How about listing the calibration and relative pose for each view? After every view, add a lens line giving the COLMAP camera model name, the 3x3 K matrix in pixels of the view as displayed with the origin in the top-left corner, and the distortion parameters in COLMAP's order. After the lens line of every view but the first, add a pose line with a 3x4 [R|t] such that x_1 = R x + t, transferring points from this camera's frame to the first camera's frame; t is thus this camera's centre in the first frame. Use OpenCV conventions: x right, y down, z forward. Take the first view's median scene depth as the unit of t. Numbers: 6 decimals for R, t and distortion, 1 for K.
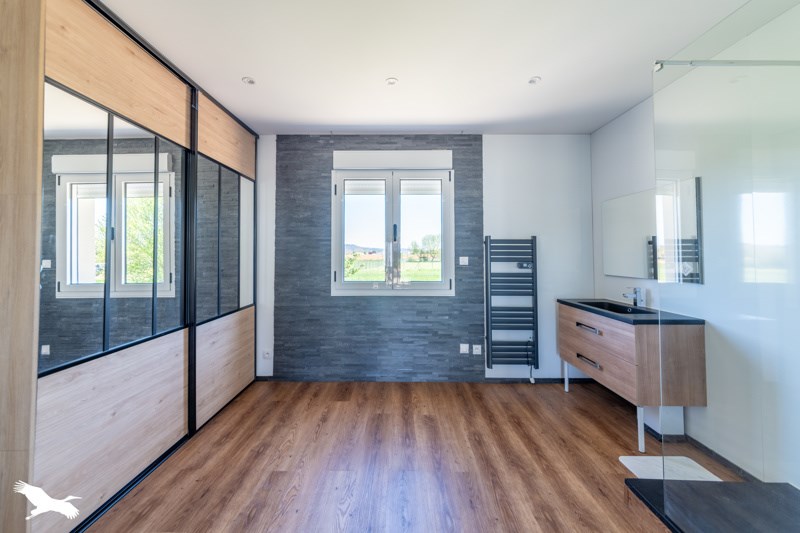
lens RADIAL K [[285.7, 0, 396.1], [0, 285.7, 258.1], [0, 0, 1]] dist [-0.000804, -0.000051]
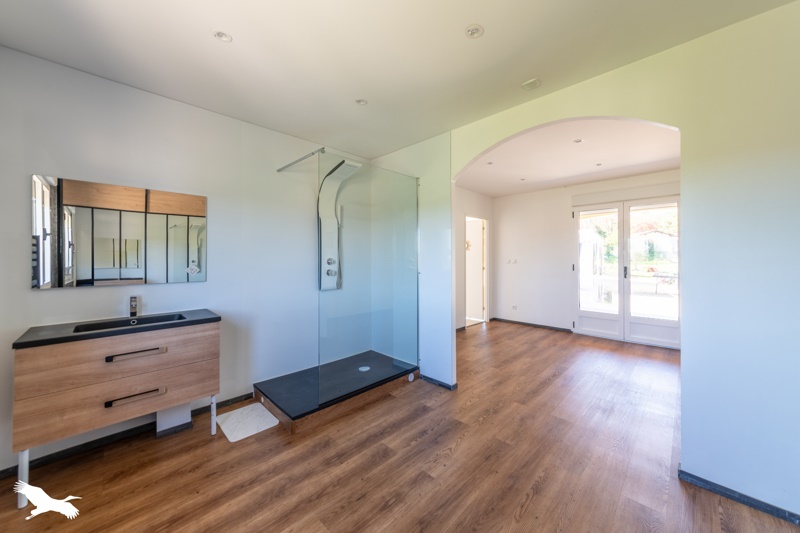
lens RADIAL K [[285.7, 0, 397.6], [0, 285.7, 260.2], [0, 0, 1]] dist [-0.000804, -0.000051]
pose [[-0.703409, -0.001686, 0.710784, -0.268164], [0.009434, 0.999887, 0.011708, -0.006998], [-0.710723, 0.014942, -0.703313, 0.767318]]
